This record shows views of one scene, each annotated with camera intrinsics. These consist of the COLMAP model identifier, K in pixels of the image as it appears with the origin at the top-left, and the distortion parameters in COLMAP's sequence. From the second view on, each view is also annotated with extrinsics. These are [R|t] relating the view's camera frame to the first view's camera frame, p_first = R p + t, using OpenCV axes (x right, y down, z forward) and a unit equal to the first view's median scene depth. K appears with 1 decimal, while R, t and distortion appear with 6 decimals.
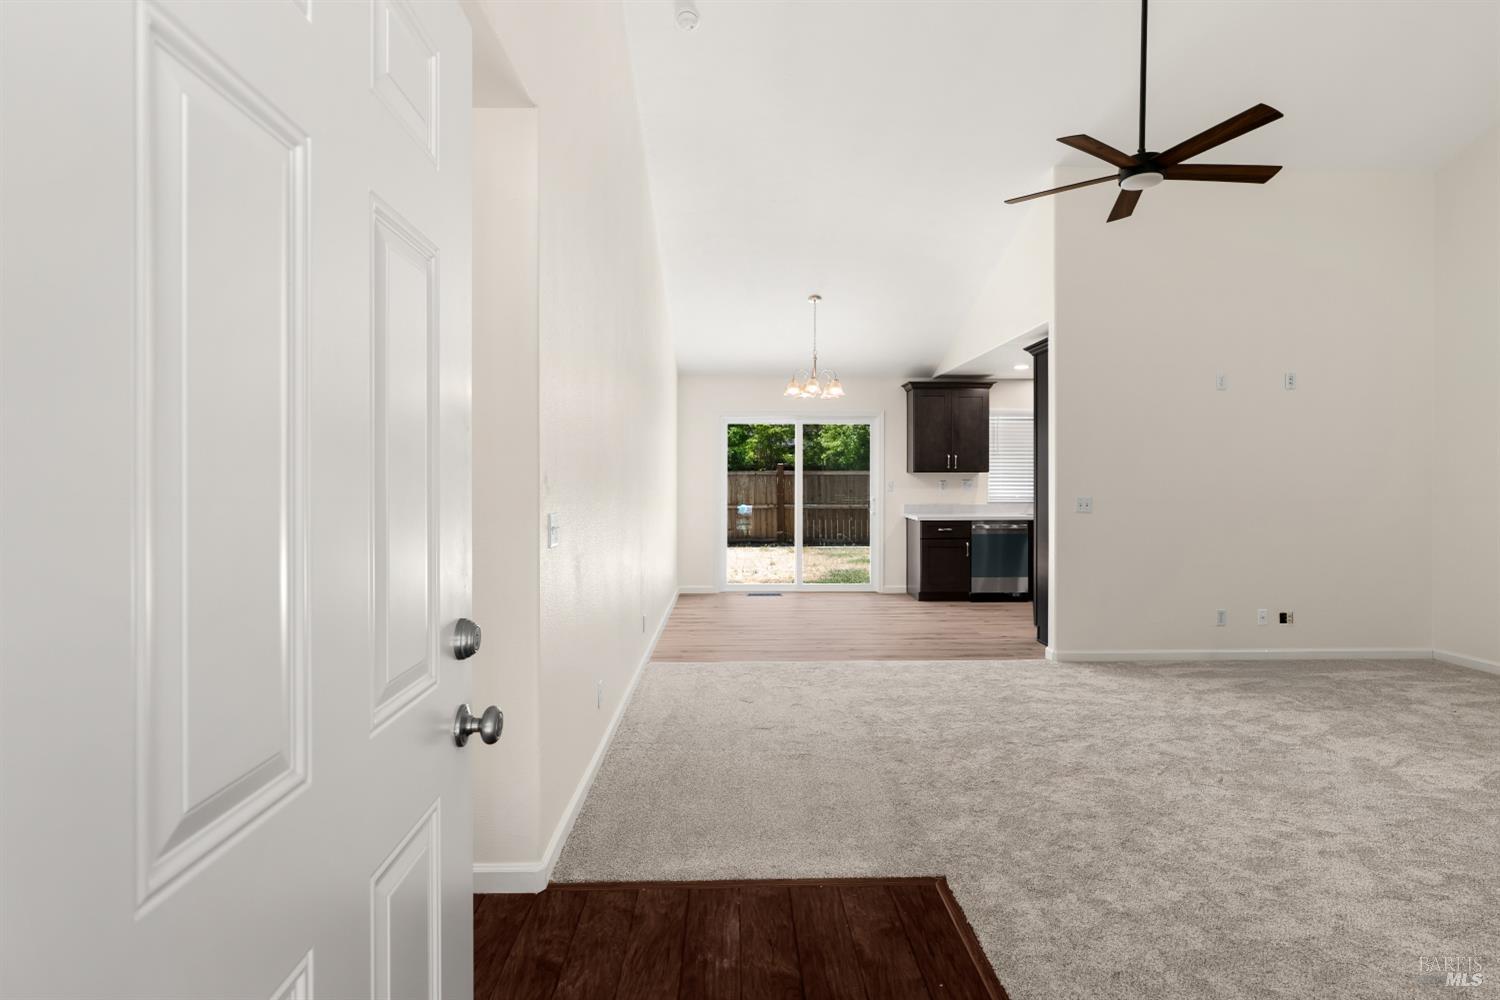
lens RADIAL K [[739.1, 0, 764.0], [0, 739.1, 484.2], [0, 0, 1]] dist [0.006587, 0.002040]
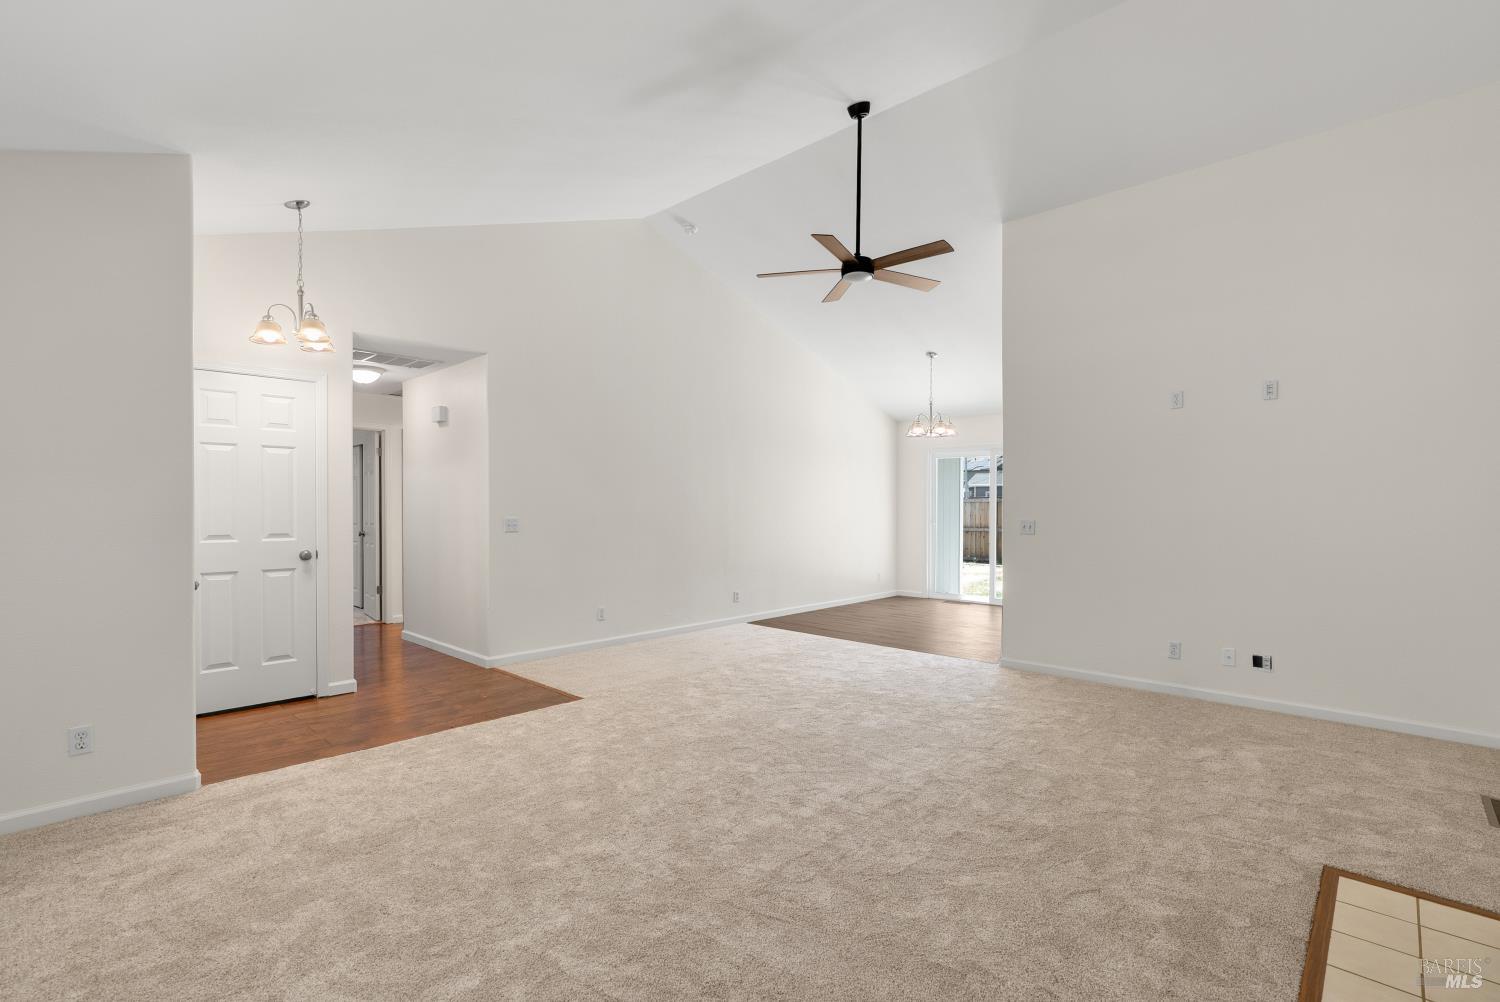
lens RADIAL K [[686.2, 0, 755.7], [0, 686.2, 512.2], [0, 0, 1]] dist [-0.008496, 0.005368]
pose [[0.701319, 0.006983, -0.712814, 0.669689], [-0.006148, 0.999974, 0.003747, 0.003851], [0.712821, 0.001755, 0.701343, 0.007993]]
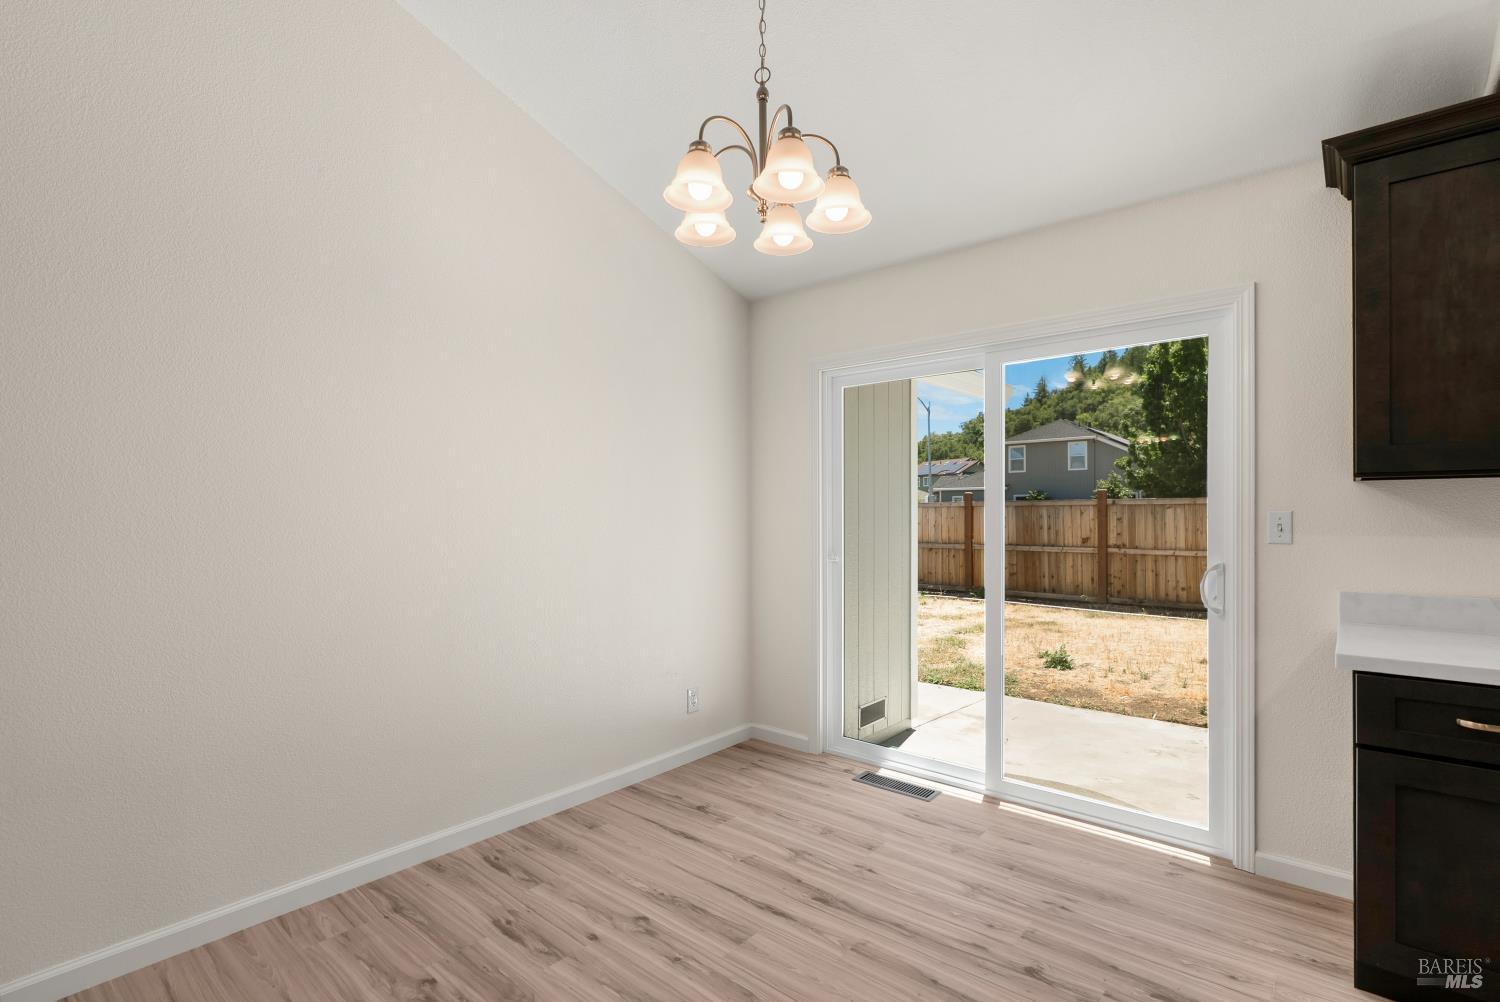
lens RADIAL K [[699.5, 0, 731.8], [0, 699.5, 513.1], [0, 0, 1]] dist [-0.011034, 0.001730]
pose [[0.714992, -0.002605, -0.699128, 0.257481], [-0.001511, 0.999985, -0.005271, -0.001965], [0.699131, 0.004825, 0.714977, 0.787993]]
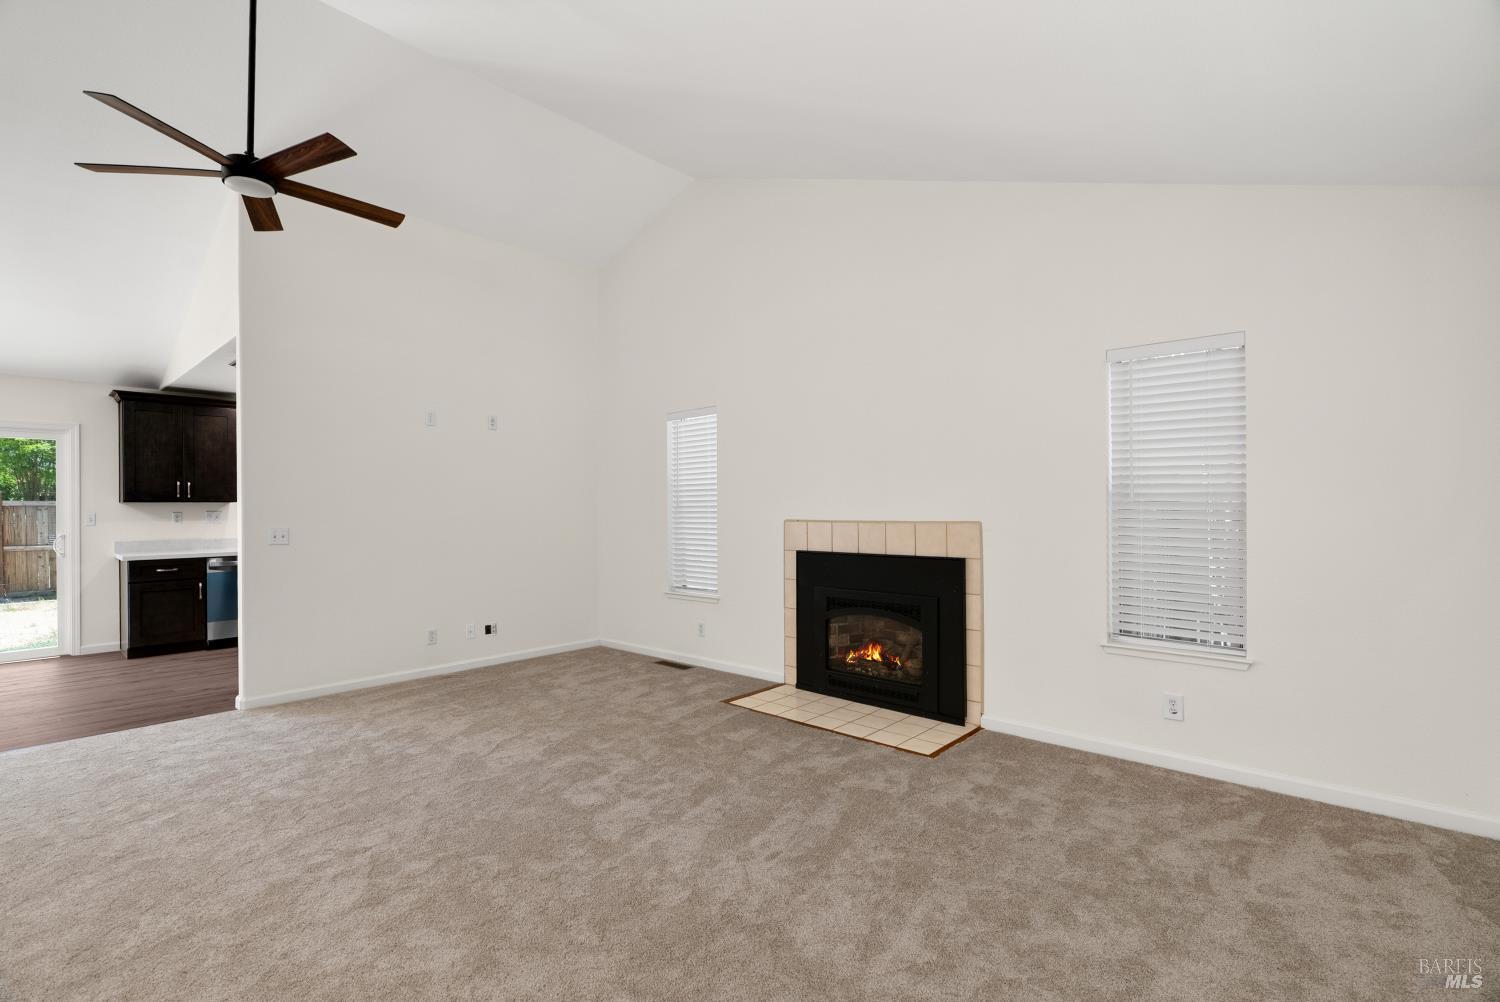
lens RADIAL K [[686.2, 0, 743.5], [0, 686.2, 509.0], [0, 0, 1]] dist [-0.008496, 0.005368]
pose [[0.708099, -0.005151, 0.706094, 0.183167], [0.011296, 0.999928, -0.004034, 0.002662], [-0.706022, 0.010833, 0.708107, -0.019514]]
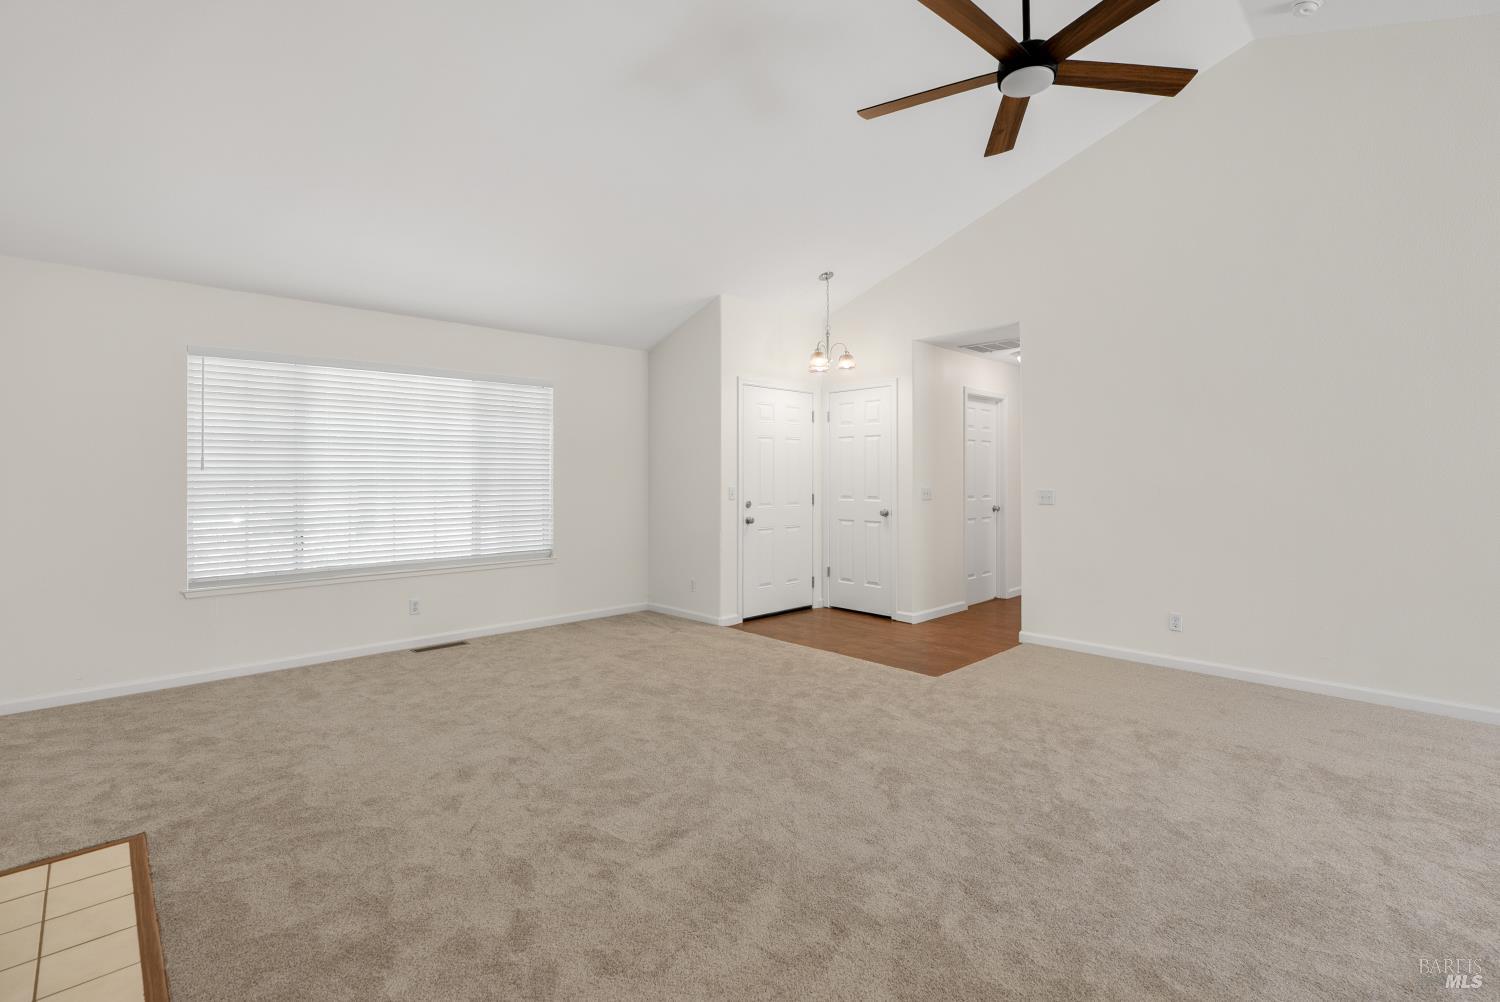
lens RADIAL K [[686.2, 0, 743.0], [0, 686.2, 472.4], [0, 0, 1]] dist [-0.008496, 0.005368]
pose [[-0.752726, -0.004035, -0.658322, 0.635525], [-0.001853, 0.999990, -0.004011, 0.001130], [0.658332, -0.001799, -0.752726, 0.711642]]
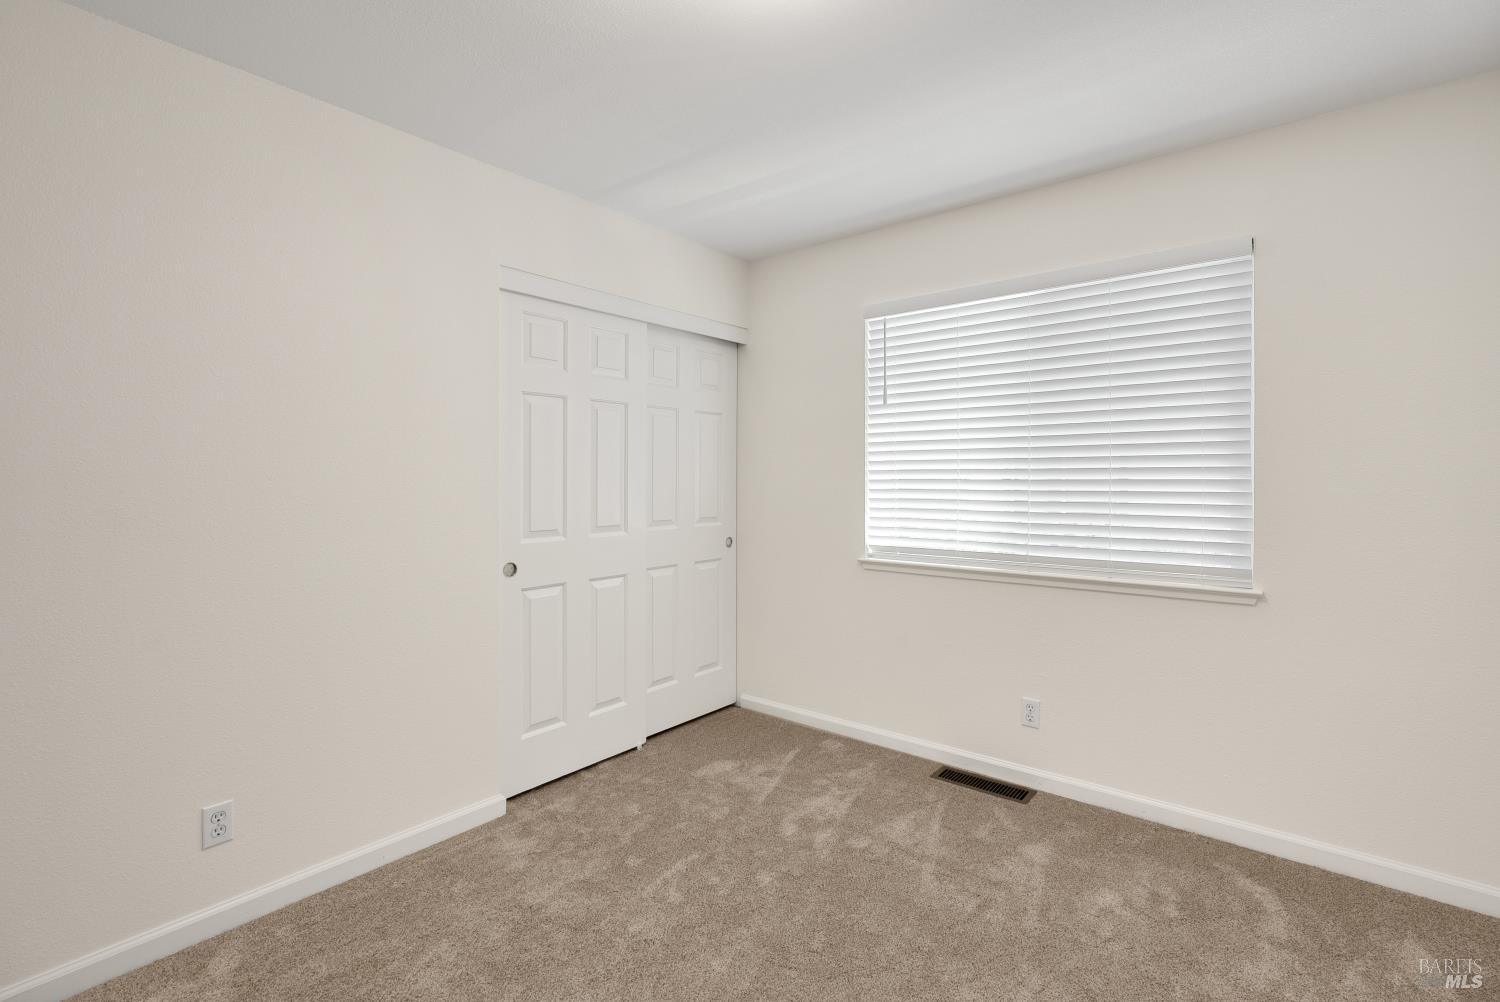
lens RADIAL K [[686.2, 0, 736.1], [0, 686.2, 479.4], [0, 0, 1]] dist [-0.008496, 0.005368]
pose [[-0.735300, 0.001874, 0.677739, 0.356272], [0.007025, 0.999964, 0.004856, 0.003422], [-0.677705, 0.008332, -0.735287, 0.341032]]
